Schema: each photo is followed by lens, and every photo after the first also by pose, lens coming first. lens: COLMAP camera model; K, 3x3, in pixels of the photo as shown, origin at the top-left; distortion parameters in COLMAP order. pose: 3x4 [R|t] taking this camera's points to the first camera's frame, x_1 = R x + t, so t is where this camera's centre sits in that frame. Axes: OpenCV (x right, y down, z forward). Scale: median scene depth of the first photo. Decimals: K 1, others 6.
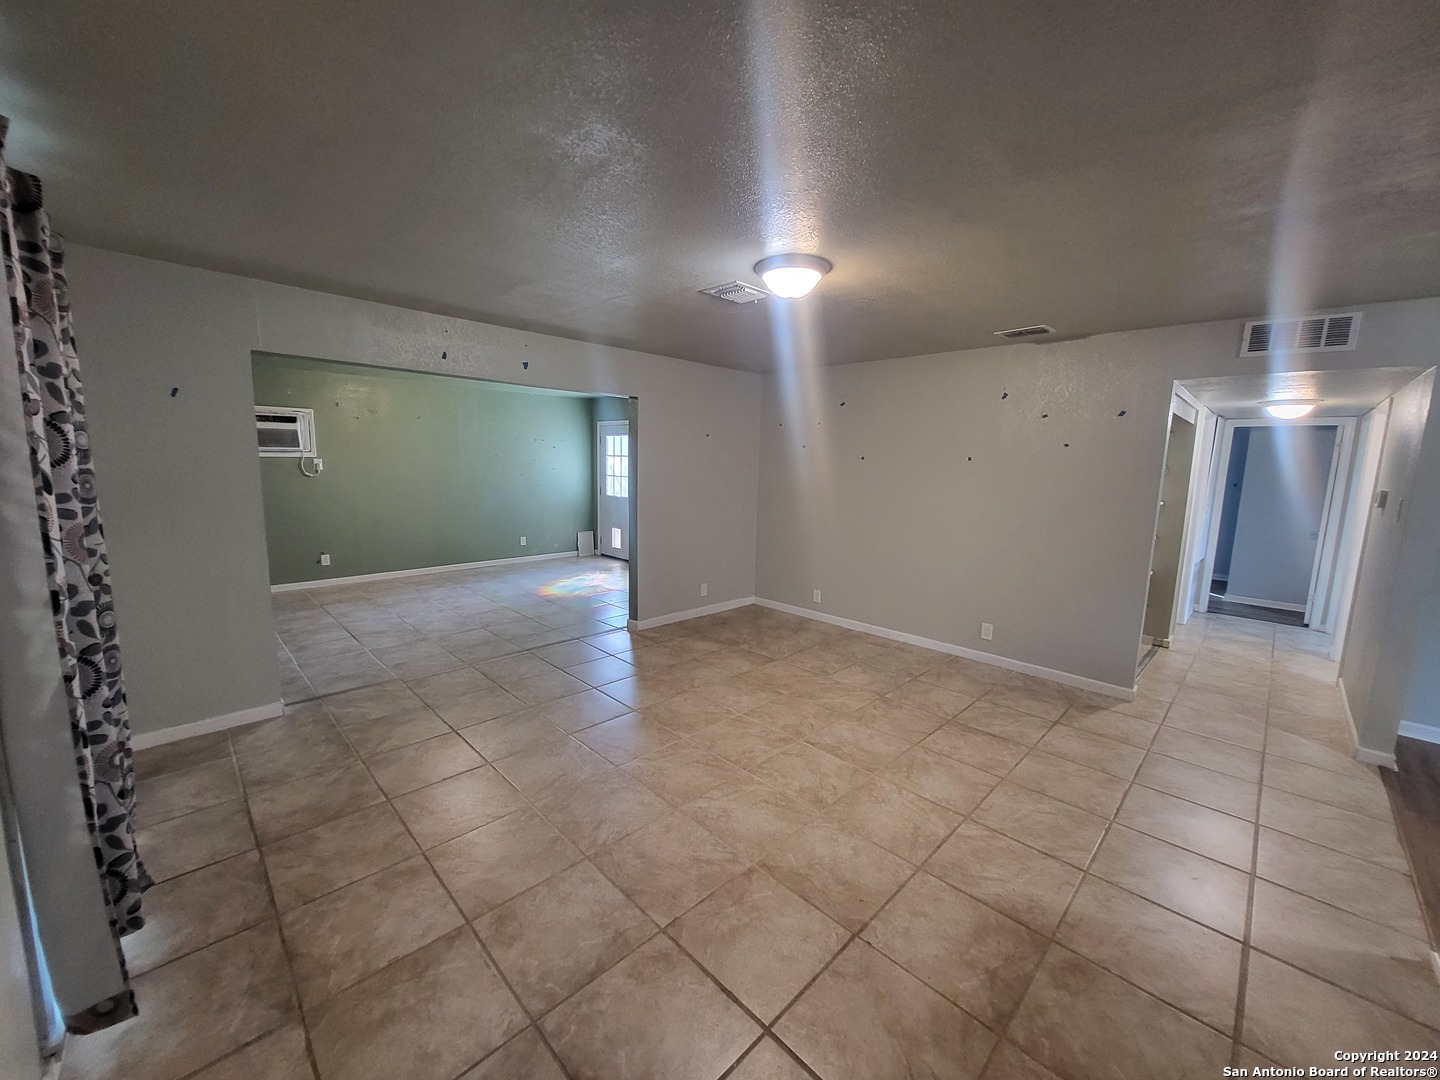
lens RADIAL K [[562.2, 0, 712.2], [0, 562.2, 541.3], [0, 0, 1]] dist [-0.003110, -0.000135]
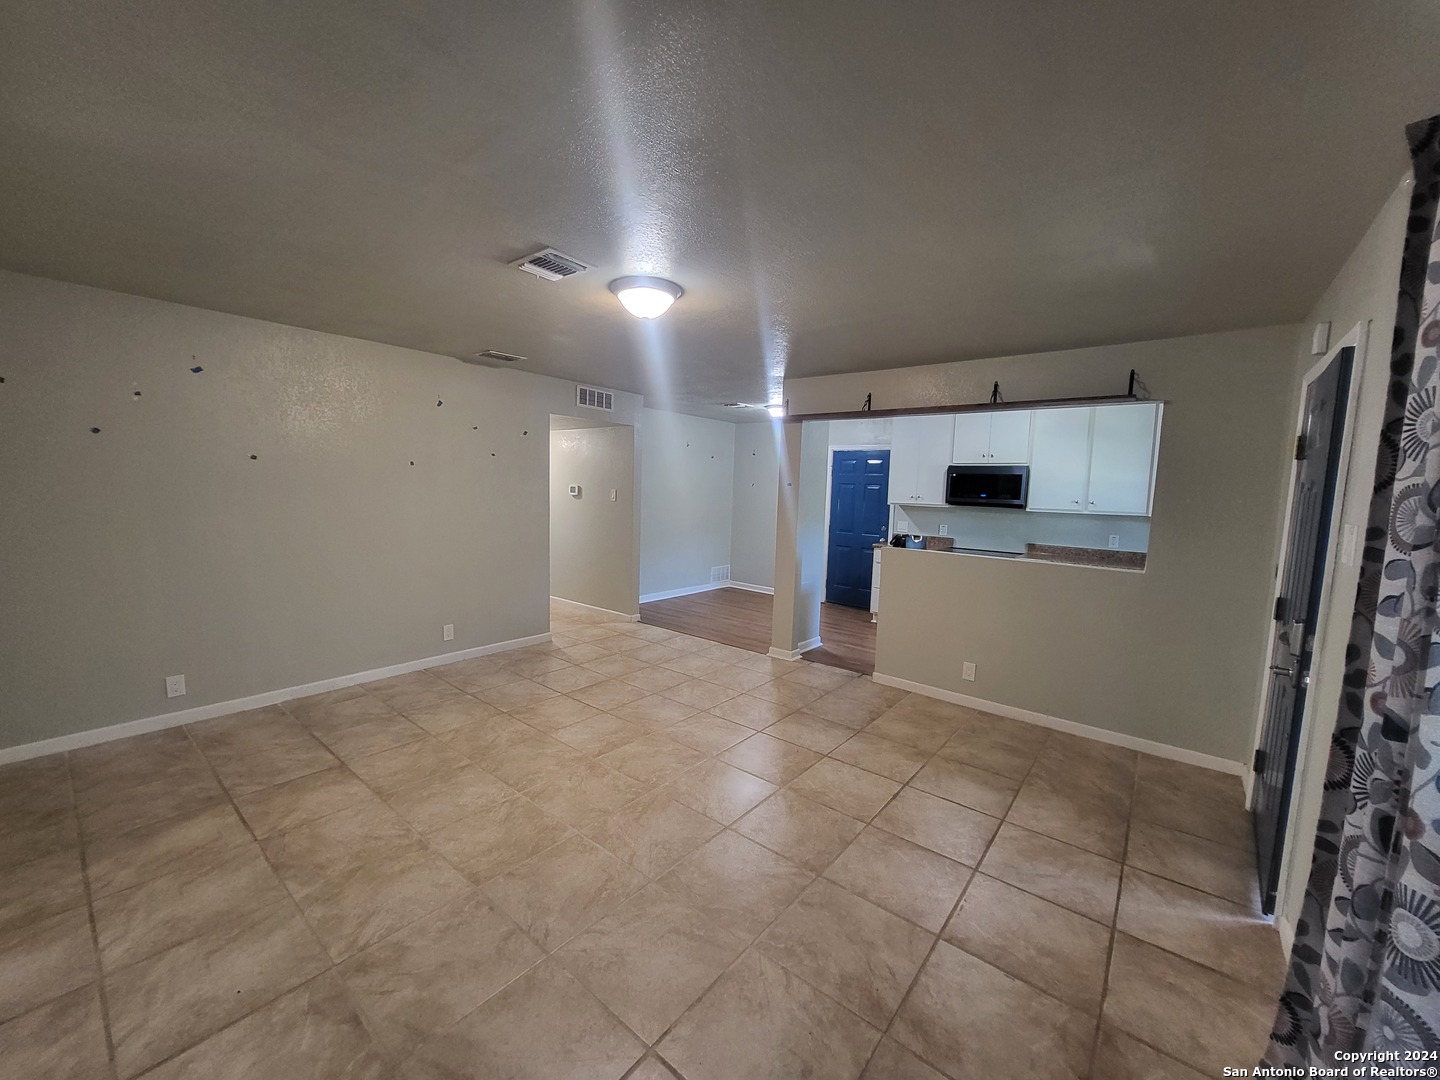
lens RADIAL K [[562.2, 0, 712.2], [0, 562.2, 541.3], [0, 0, 1]] dist [-0.003110, -0.000135]
pose [[-0.105165, -0.125518, 0.986502, -0.535938], [0.110918, 0.984332, 0.137067, -0.087686], [-0.988250, 0.123836, -0.089595, 0.577687]]
